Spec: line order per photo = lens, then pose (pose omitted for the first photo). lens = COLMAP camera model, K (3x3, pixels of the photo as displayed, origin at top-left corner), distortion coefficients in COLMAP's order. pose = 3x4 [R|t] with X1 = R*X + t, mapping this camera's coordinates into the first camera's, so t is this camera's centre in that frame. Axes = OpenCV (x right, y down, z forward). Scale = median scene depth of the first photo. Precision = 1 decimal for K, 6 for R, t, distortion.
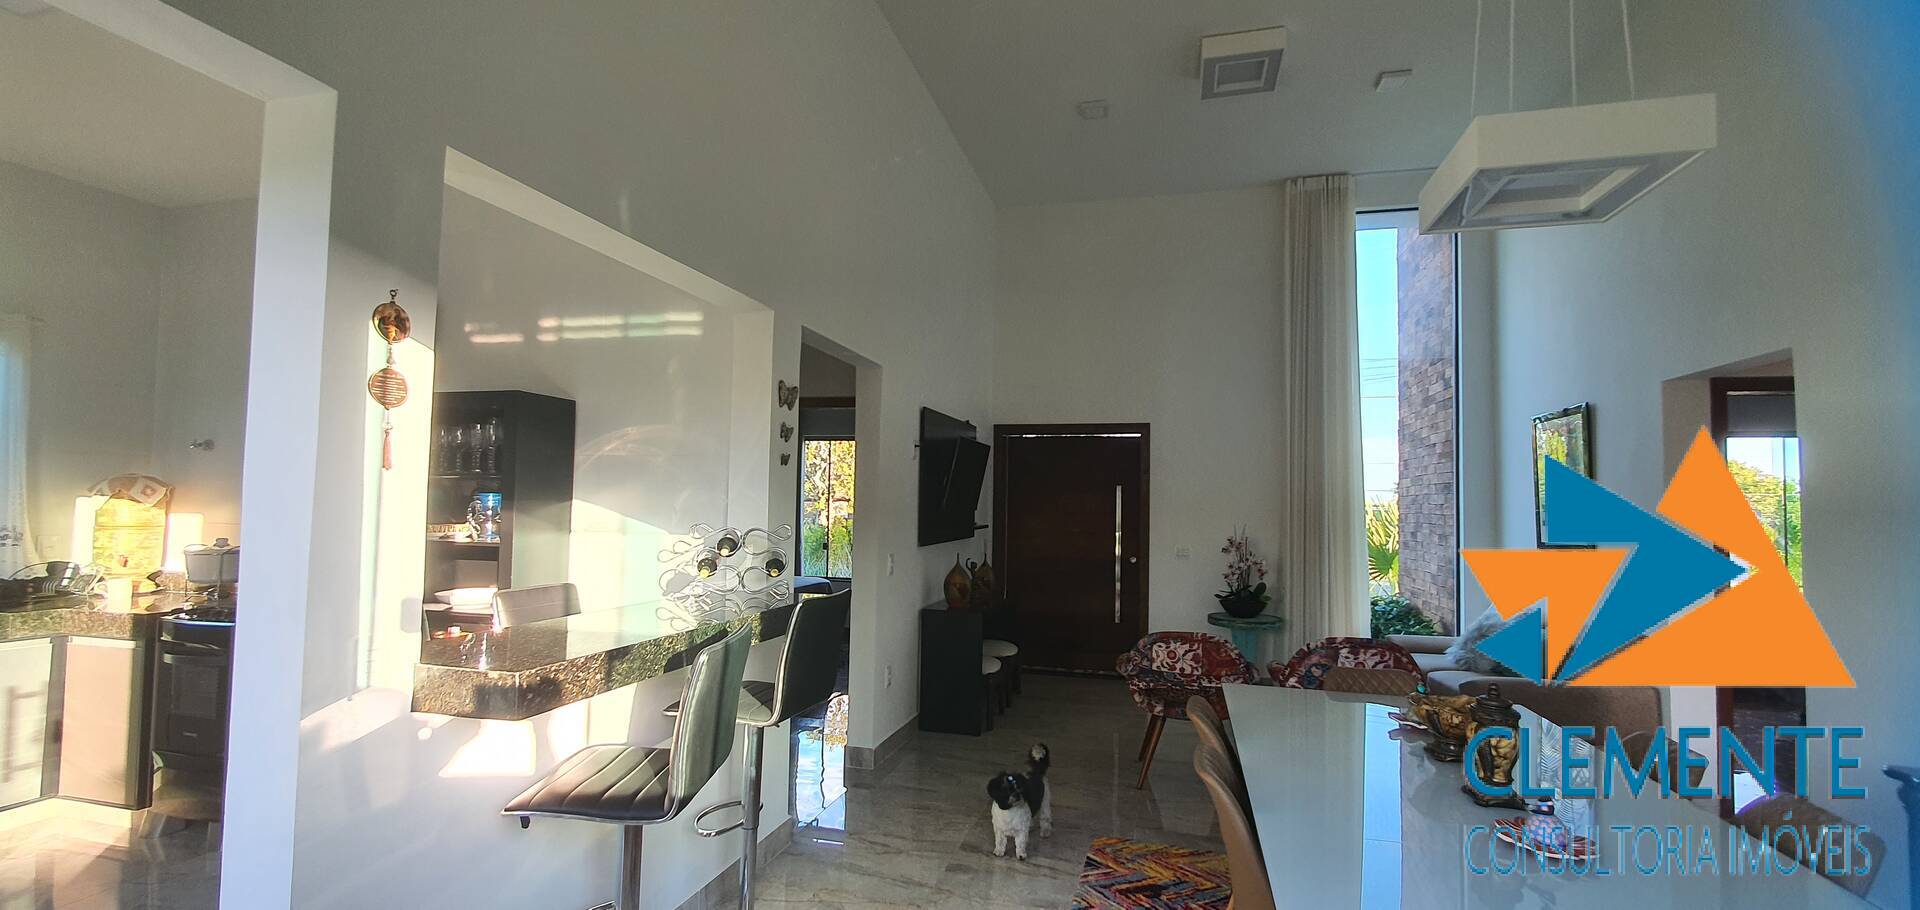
lens RADIAL K [[762.1, 0, 973.5], [0, 762.1, 474.4], [0, 0, 1]] dist [0.000942, -0.001393]
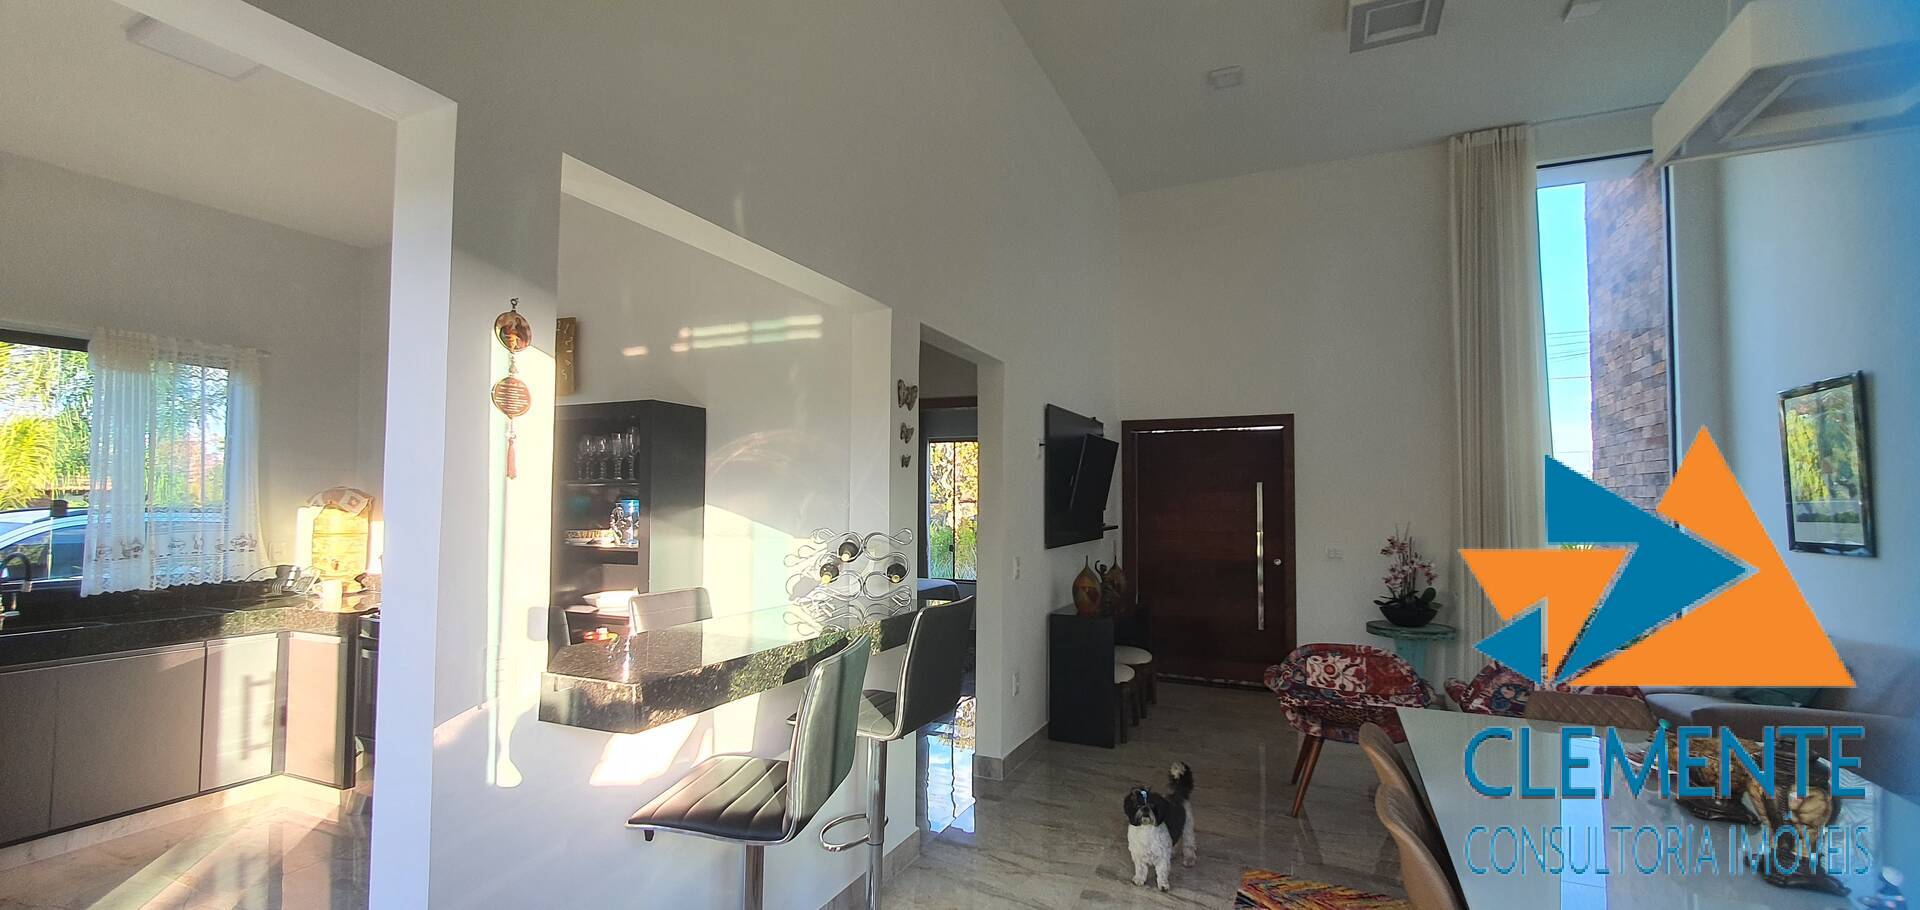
lens RADIAL K [[762.1, 0, 973.5], [0, 762.1, 474.4], [0, 0, 1]] dist [0.000942, -0.001393]
pose [[0.986365, -0.018821, -0.163493, -0.002897], [0.018739, 0.999822, -0.002046, 0.000798], [0.163503, -0.001046, 0.986542, 0.048141]]
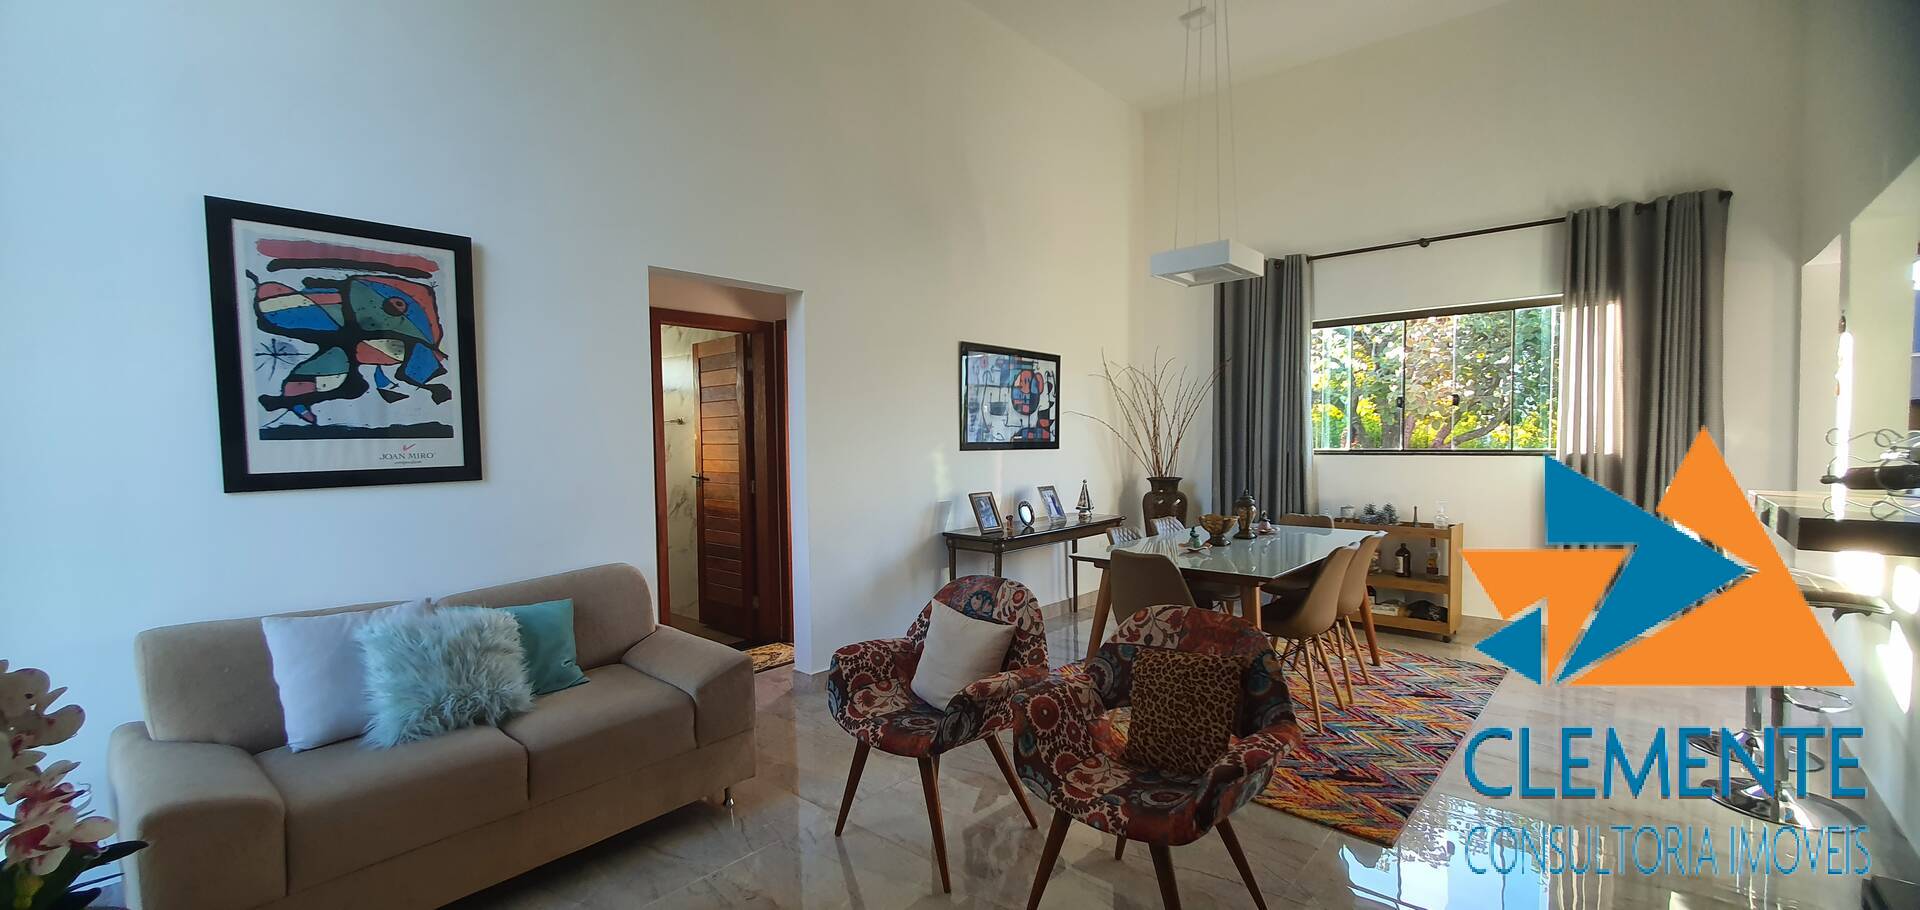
lens RADIAL K [[762.1, 0, 973.5], [0, 762.1, 474.4], [0, 0, 1]] dist [0.000942, -0.001393]
pose [[-0.895957, -0.034041, 0.442834, 0.190624], [-0.027306, 0.999394, 0.021577, 0.093874], [-0.443300, 0.007240, -0.896344, 1.719855]]
